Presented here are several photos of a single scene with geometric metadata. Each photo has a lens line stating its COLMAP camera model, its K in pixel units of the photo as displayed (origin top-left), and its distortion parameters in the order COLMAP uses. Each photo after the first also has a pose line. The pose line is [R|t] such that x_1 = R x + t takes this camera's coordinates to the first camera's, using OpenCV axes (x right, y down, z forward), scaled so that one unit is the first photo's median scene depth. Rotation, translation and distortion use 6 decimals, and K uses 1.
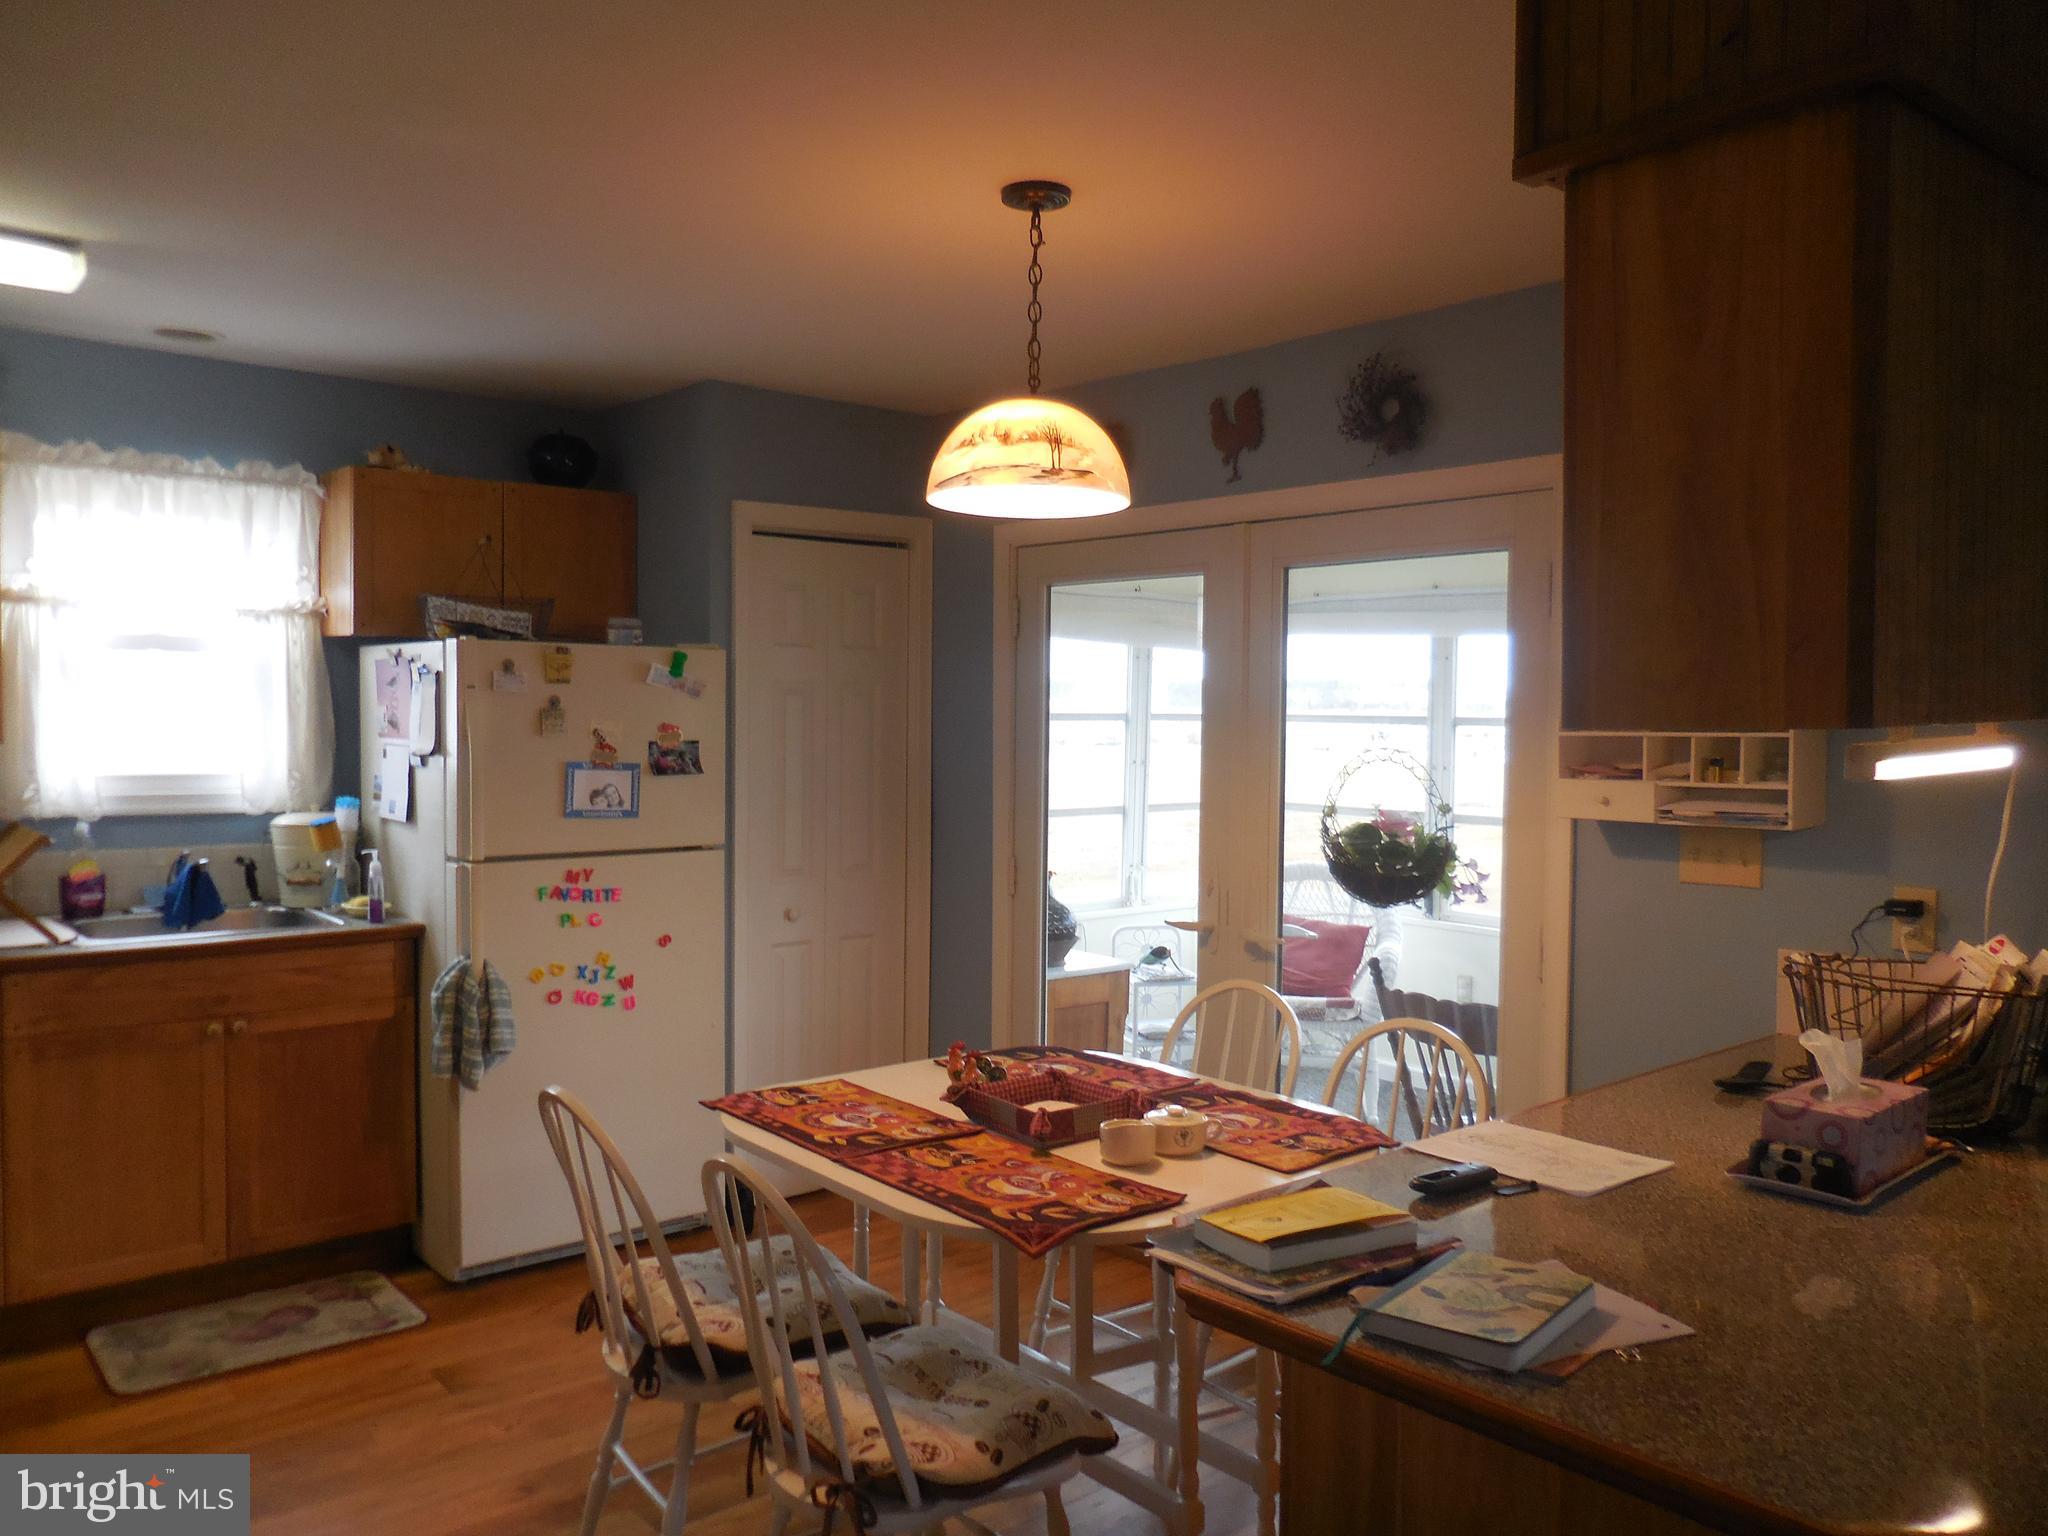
lens RADIAL K [[1519.1, 0, 1023.9], [0, 1519.1, 802.5], [0, 0, 1]] dist [-0.009546, 0.000875]
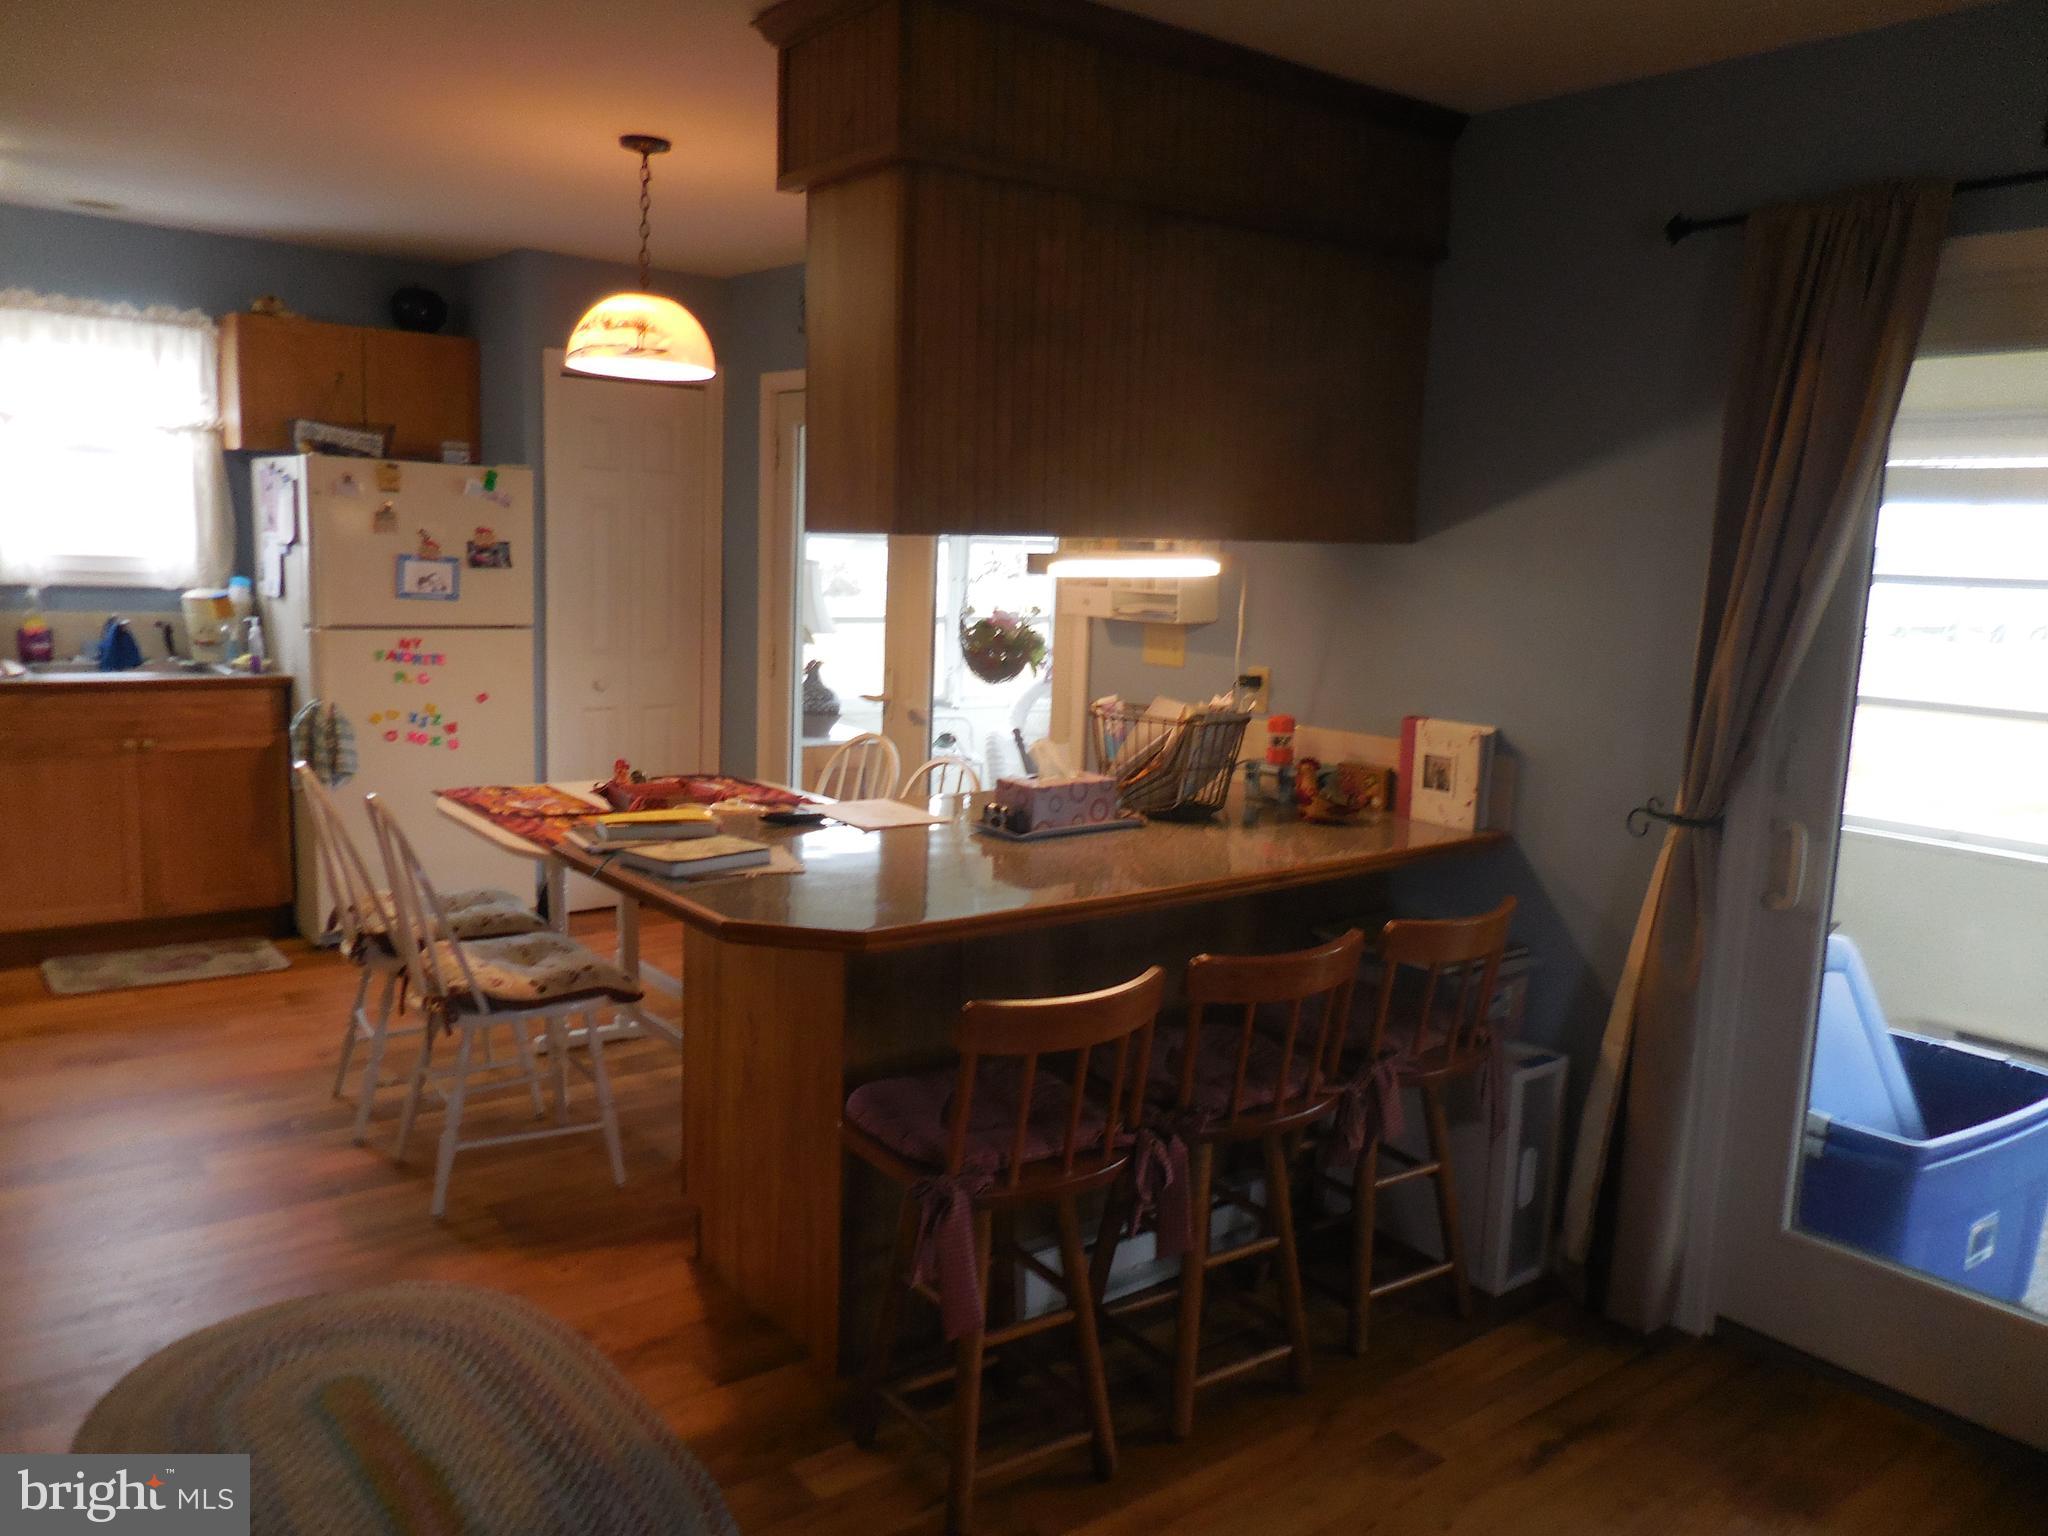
lens RADIAL K [[1487.5, 0, 973.1], [0, 1487.5, 793.9], [0, 0, 1]] dist [0.003444, 0.005170]
pose [[0.998277, 0.038821, -0.043993, 0.251988], [-0.033809, 0.993418, 0.109444, 0.020734], [0.047952, -0.107768, 0.993019, -0.259109]]
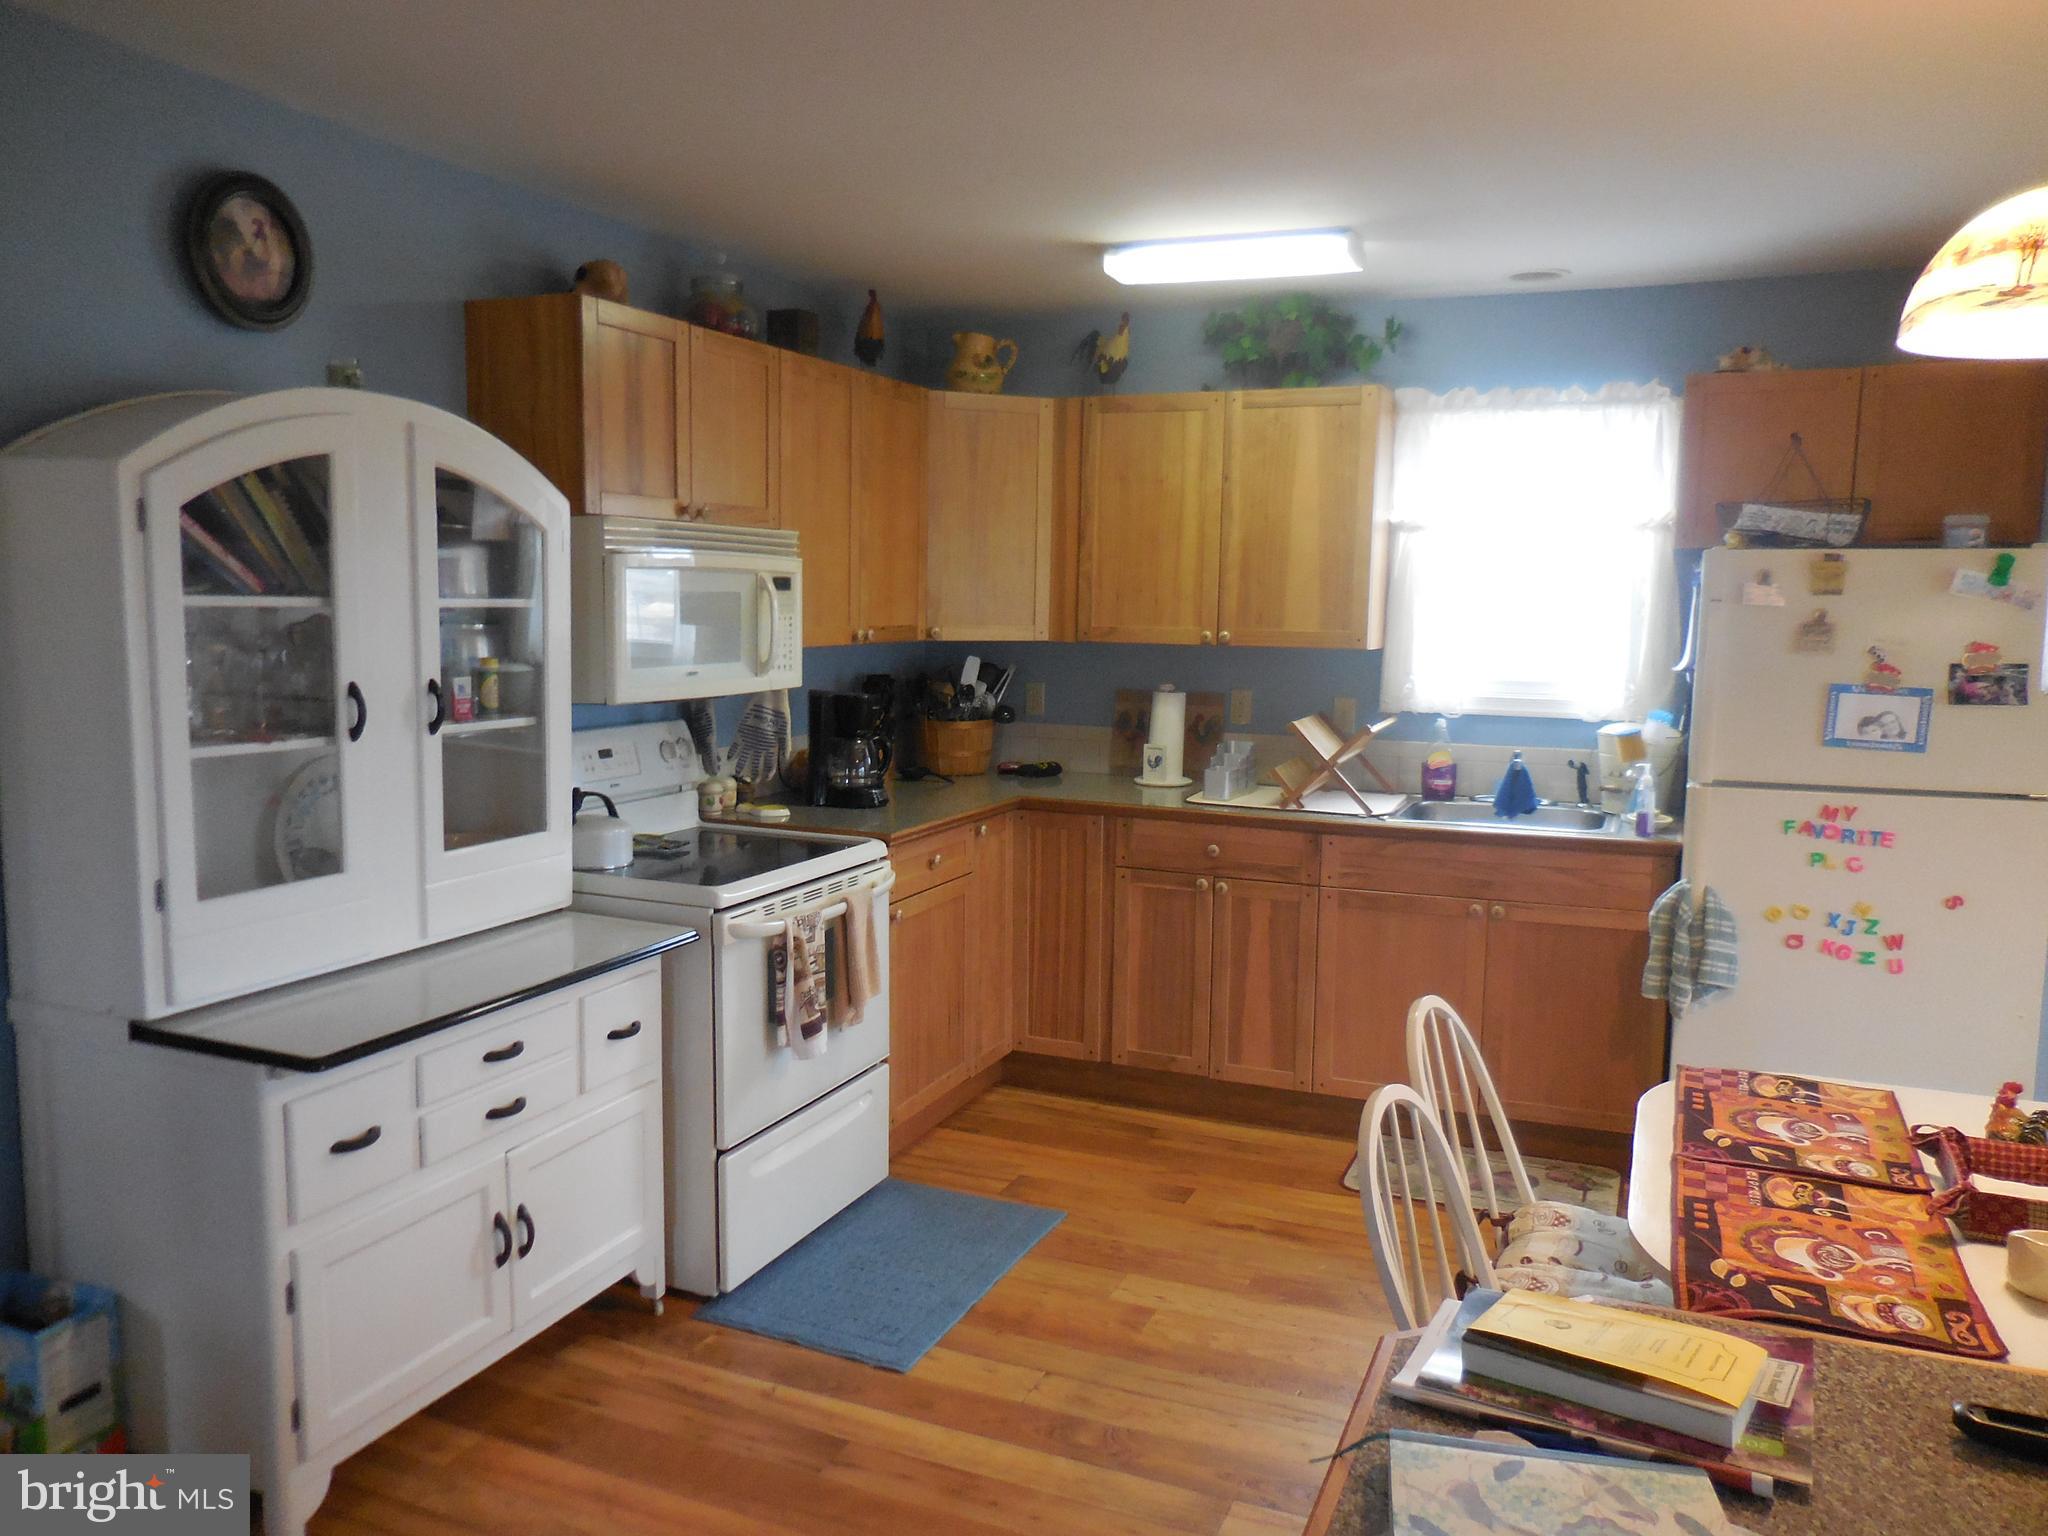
lens RADIAL K [[1519.1, 0, 1023.9], [0, 1519.1, 802.5], [0, 0, 1]] dist [-0.009546, 0.000875]
pose [[0.458392, 0.109214, -0.882014, 0.273466], [-0.054689, 0.994006, 0.094659, -0.015592], [0.887066, 0.004845, 0.461617, 0.168590]]
